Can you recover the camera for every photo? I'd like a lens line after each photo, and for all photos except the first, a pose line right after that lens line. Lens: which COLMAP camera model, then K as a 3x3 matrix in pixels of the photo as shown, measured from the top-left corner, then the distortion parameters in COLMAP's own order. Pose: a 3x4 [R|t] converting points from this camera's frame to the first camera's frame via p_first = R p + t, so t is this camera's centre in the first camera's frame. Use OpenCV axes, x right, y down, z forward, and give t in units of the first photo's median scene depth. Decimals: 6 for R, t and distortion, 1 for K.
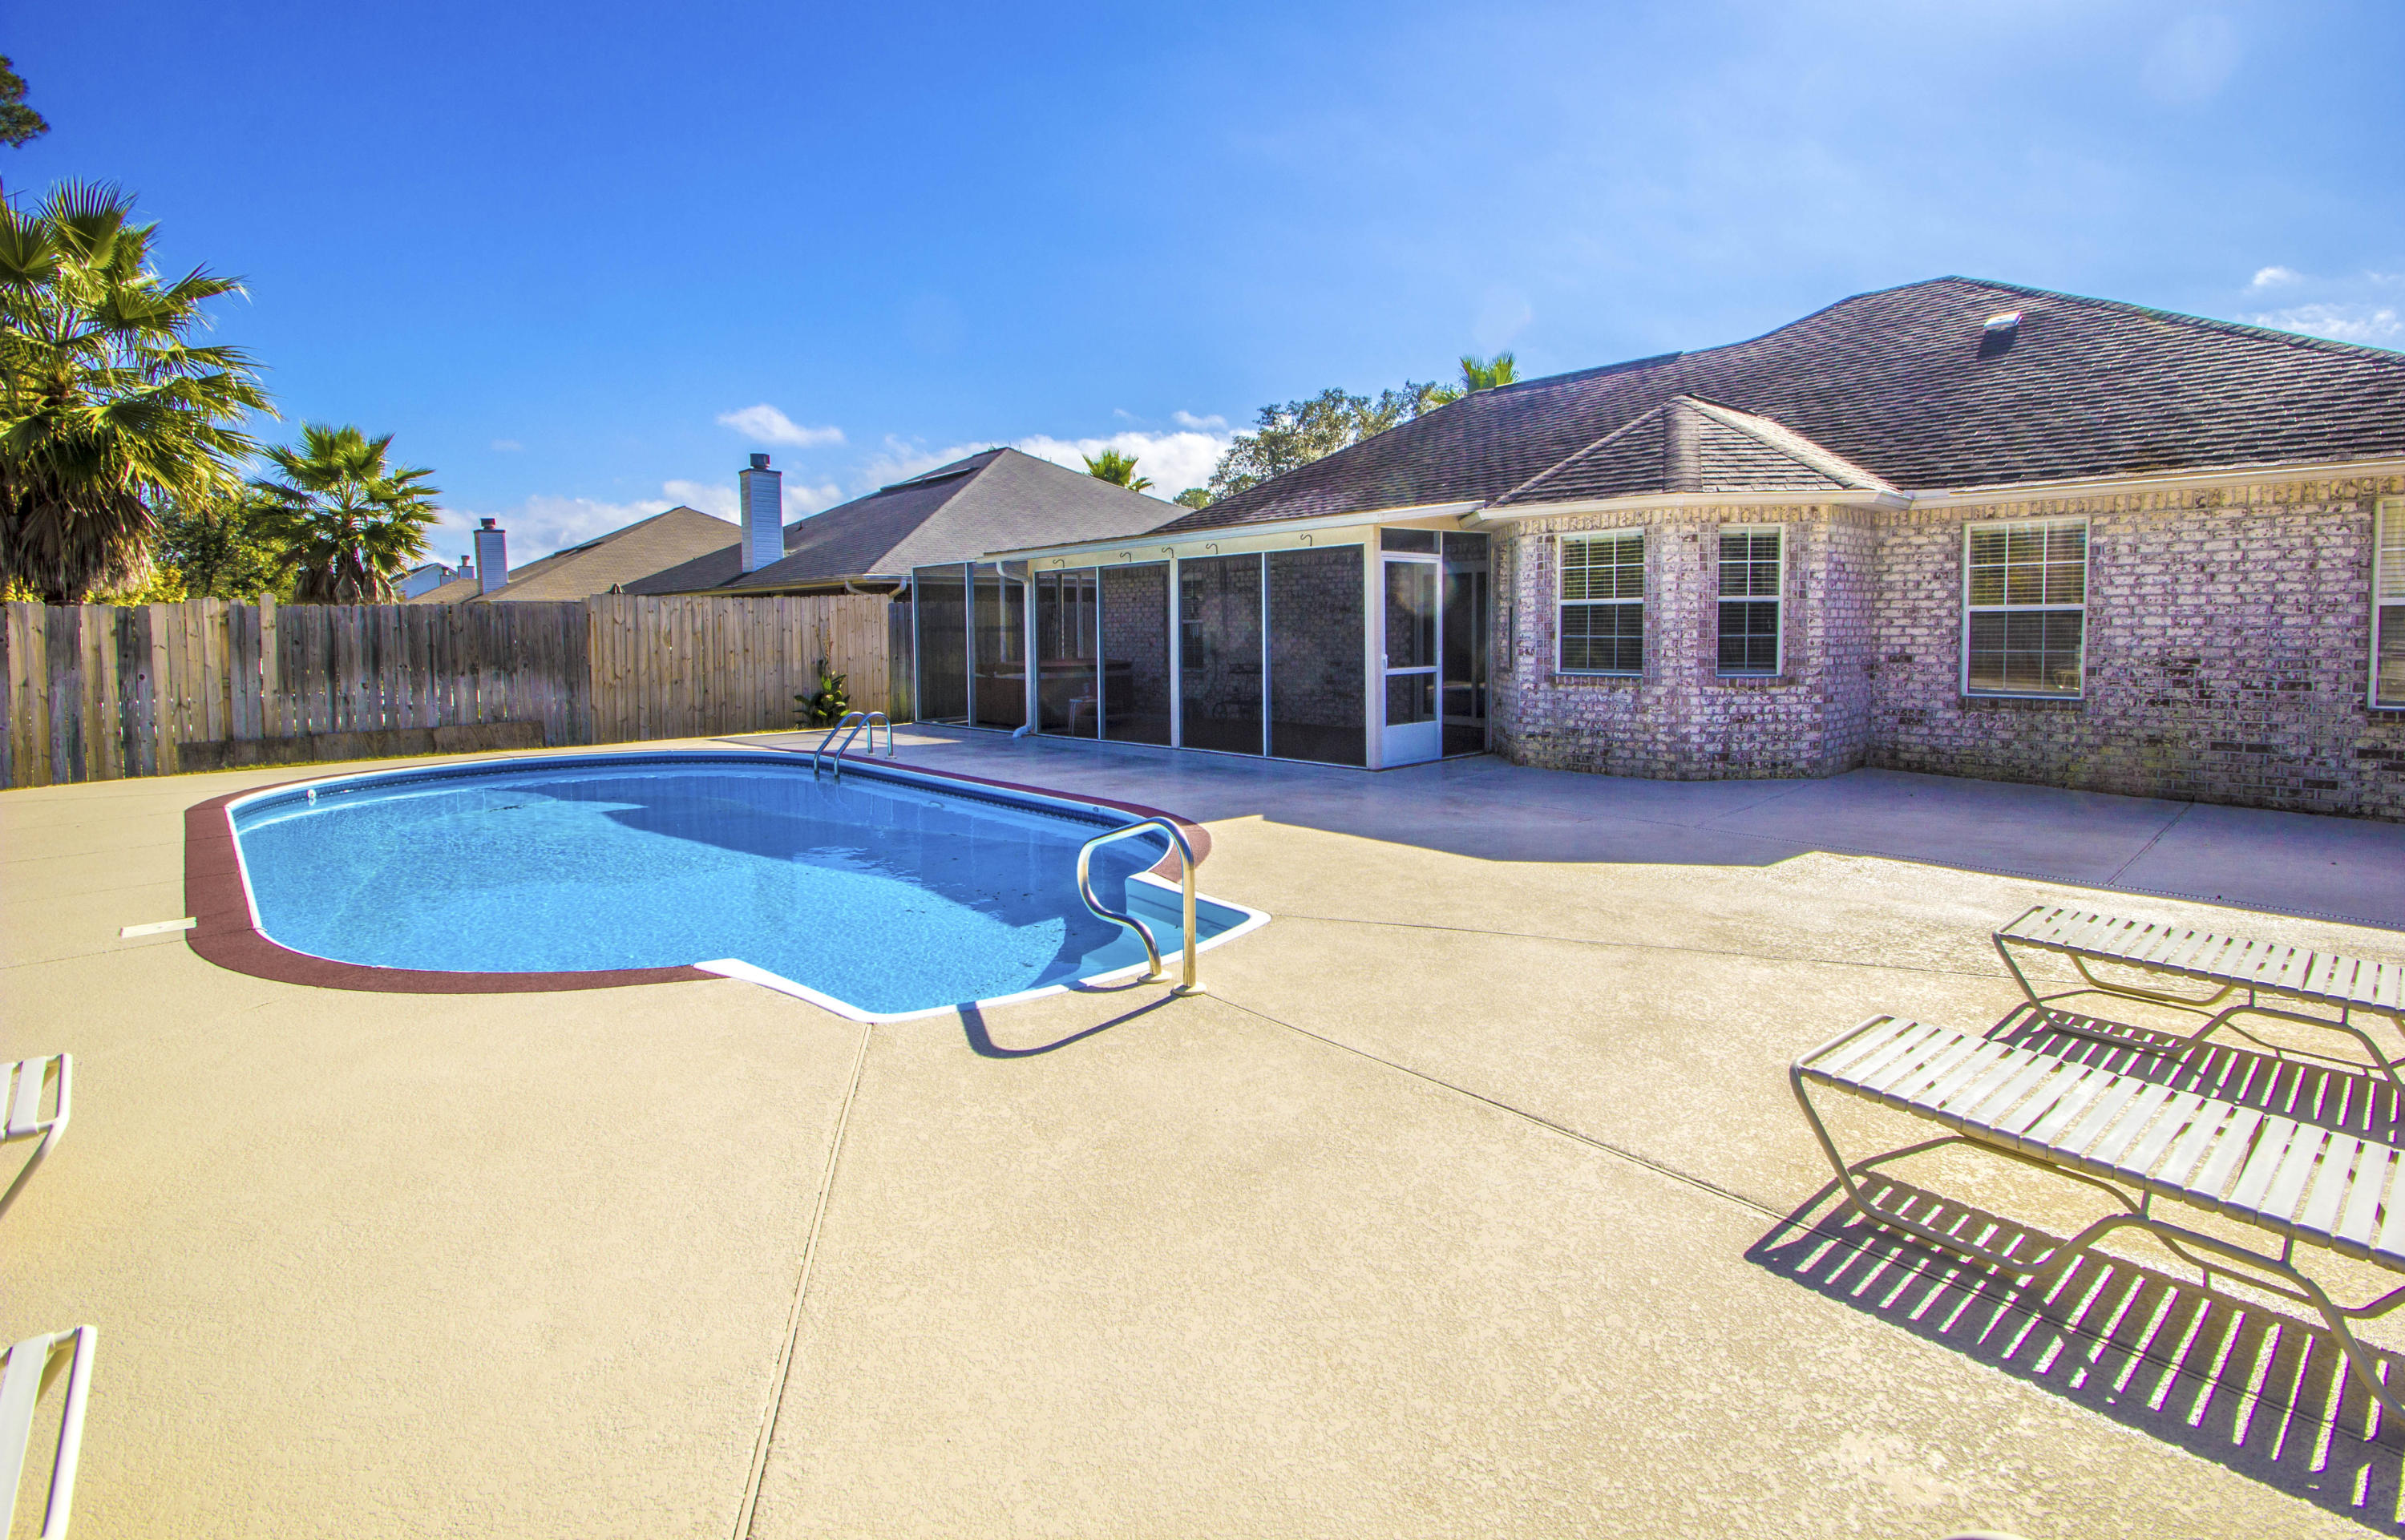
lens RADIAL K [[1134.0, 0, 1202.6], [0, 1134.0, 727.3], [0, 0, 1]] dist [0.011990, -0.000118]
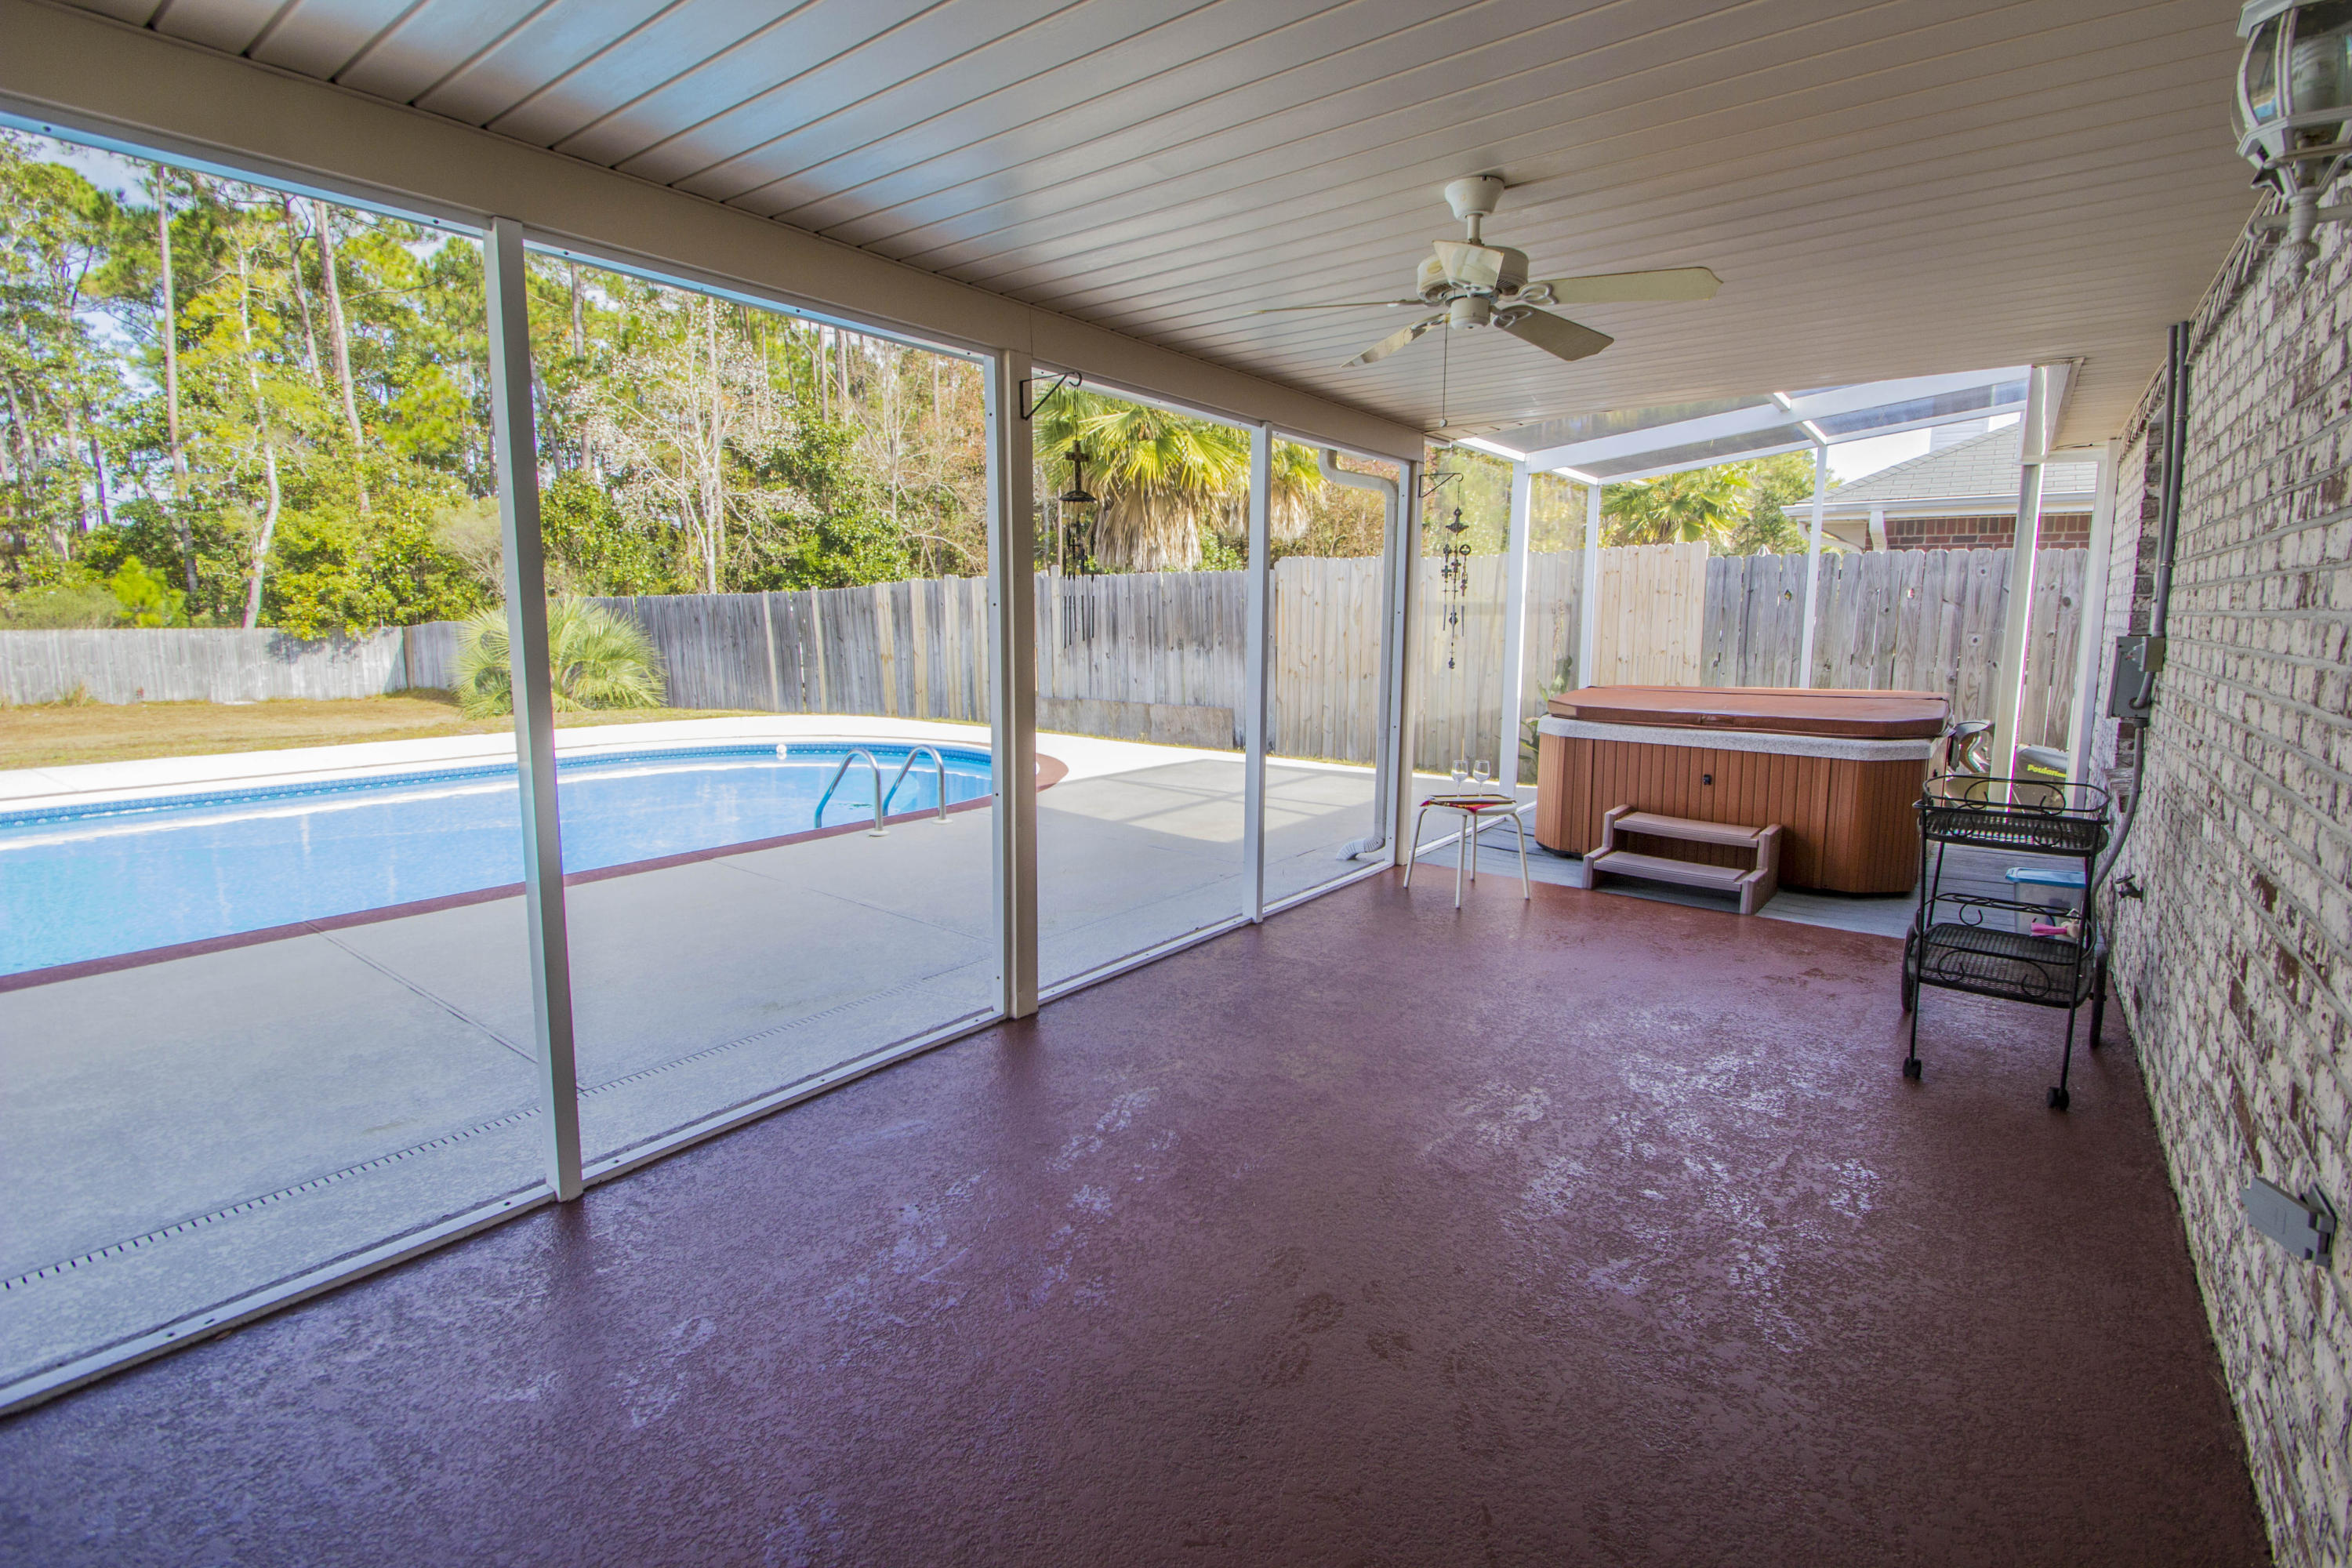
lens RADIAL K [[1085.5, 0, 1202.3], [0, 1085.5, 740.3], [0, 0, 1]] dist [0.013791, -0.016420]
pose [[0.209157, 0.133696, -0.968699, 0.321524], [-0.096819, 0.988574, 0.115534, -0.114778], [0.973077, 0.069624, 0.219712, 1.235722]]
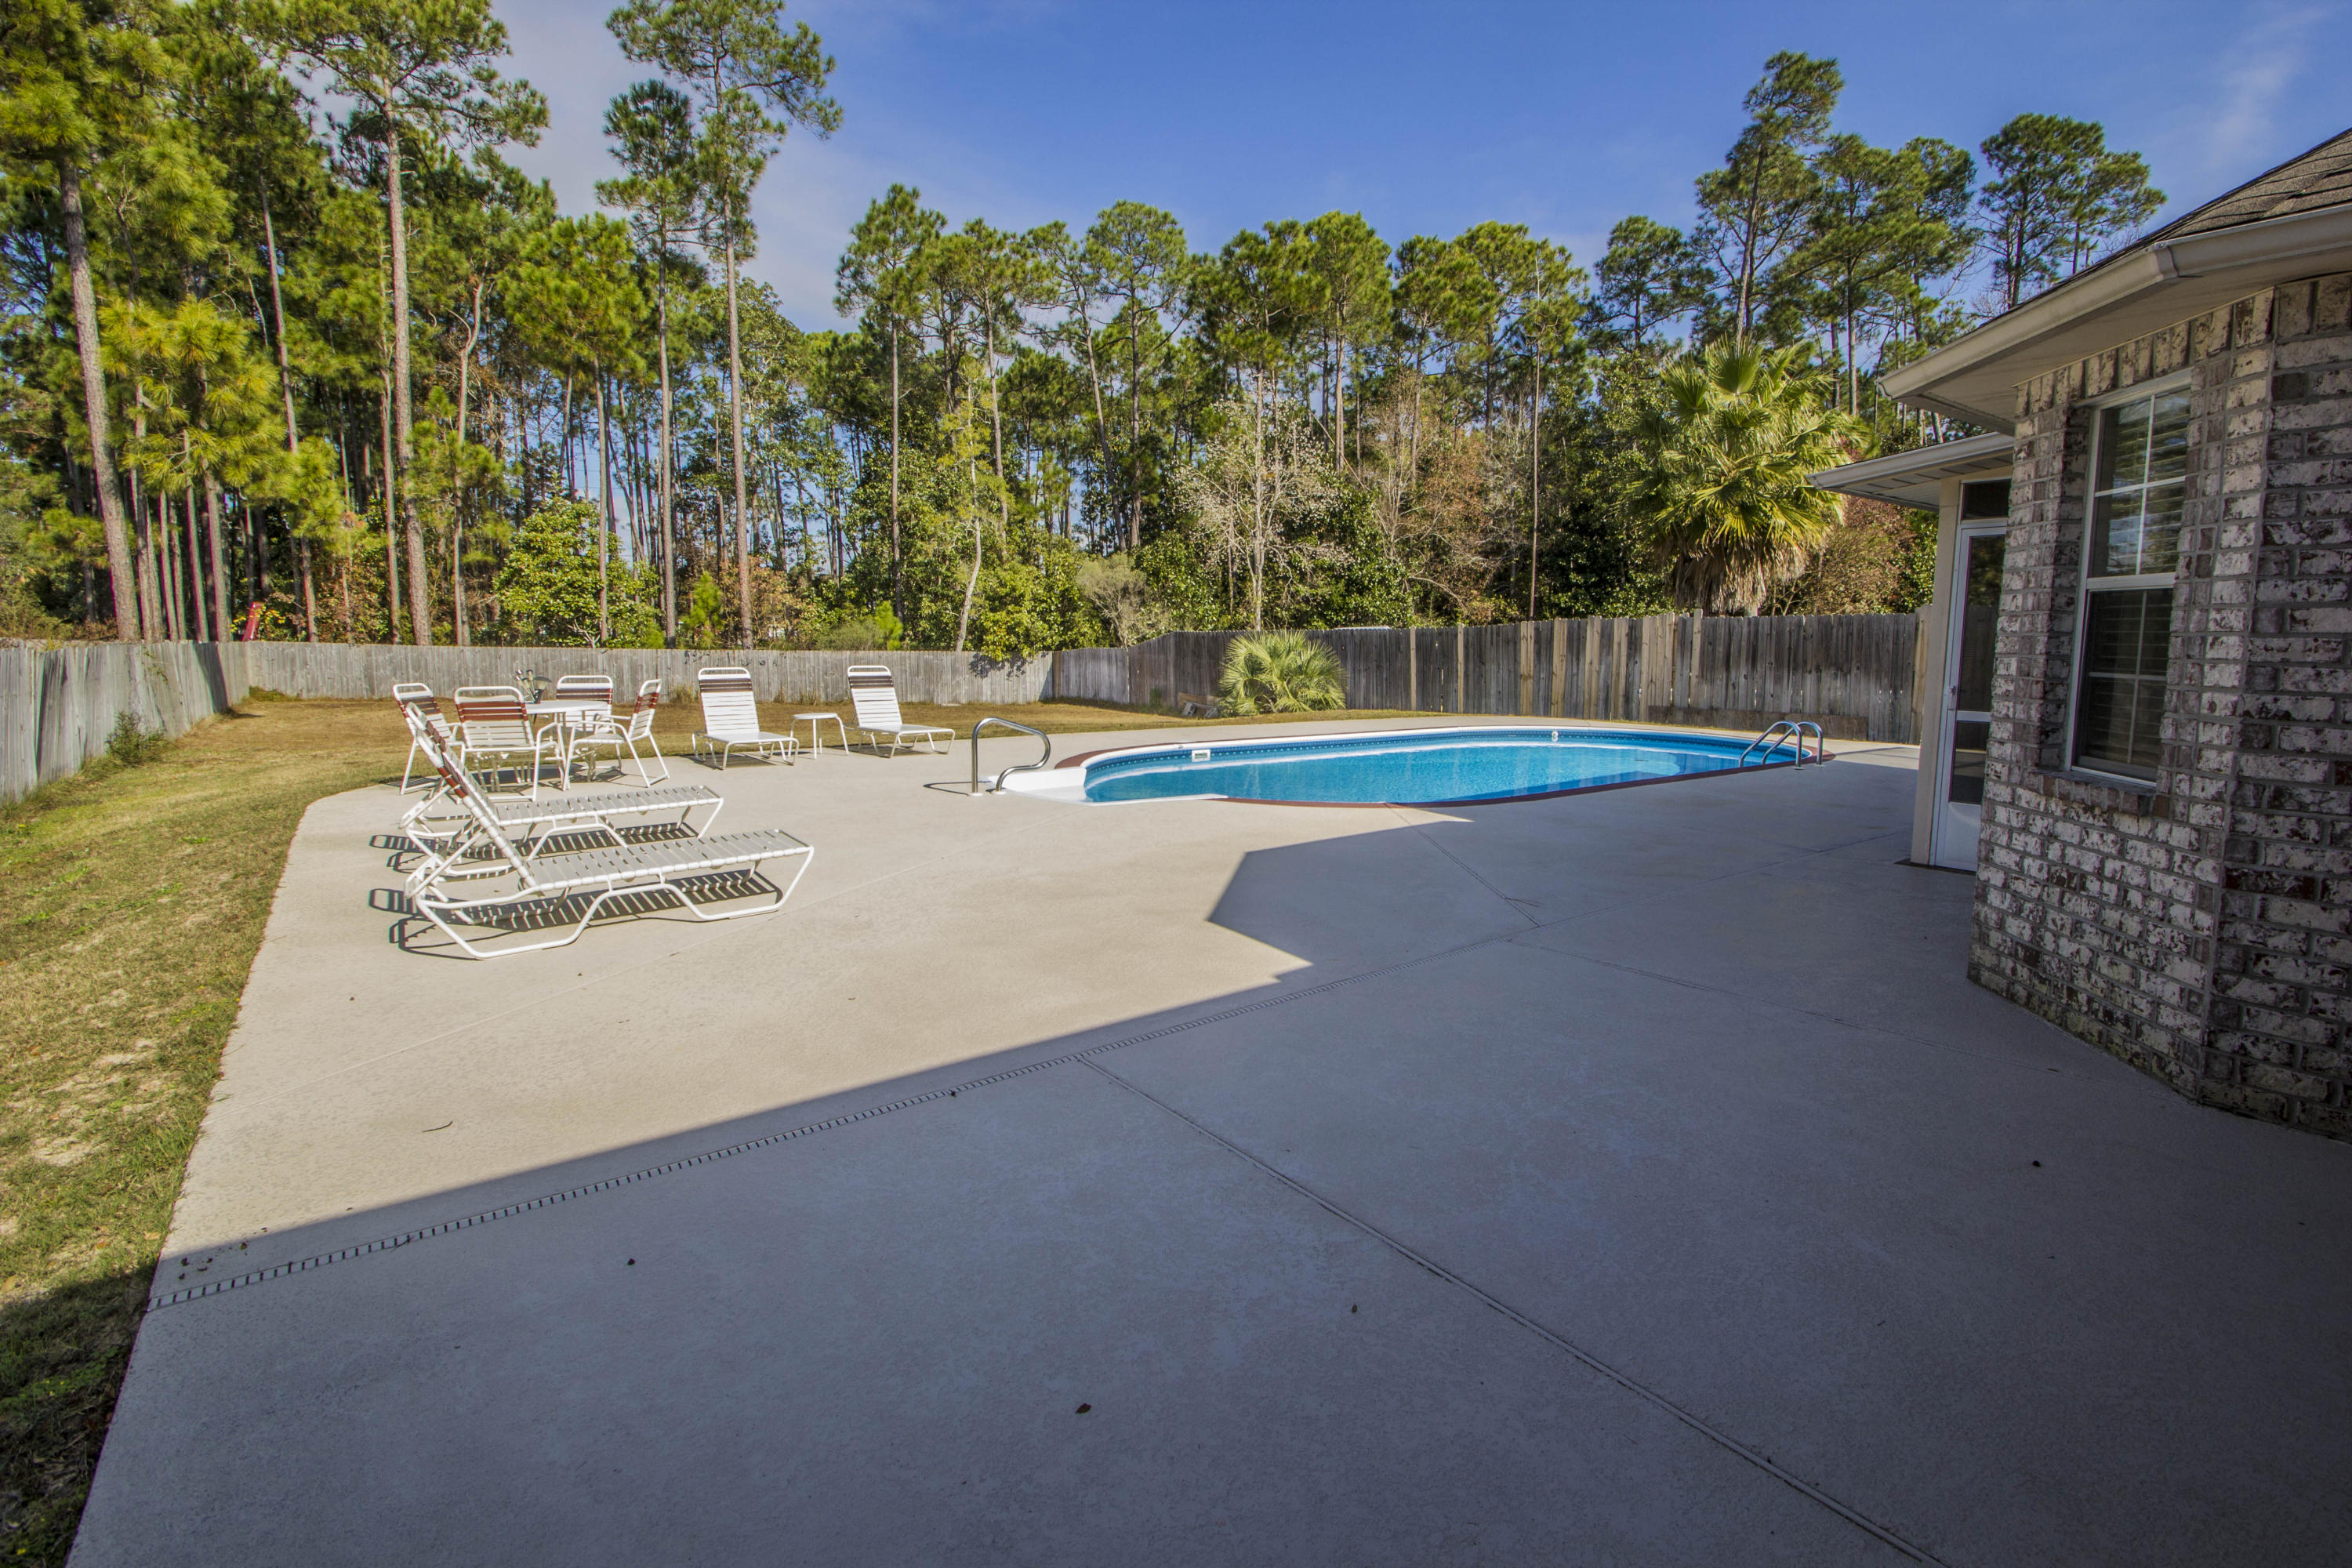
lens RADIAL K [[1064.8, 0, 1229.4], [0, 1064.8, 781.0], [0, 0, 1]] dist [0.002645, 0.000055]
pose [[-0.067035, 0.146974, -0.986866, 0.807985], [-0.101415, 0.982965, 0.153282, -0.065606], [0.992583, 0.110358, -0.050987, 0.663887]]
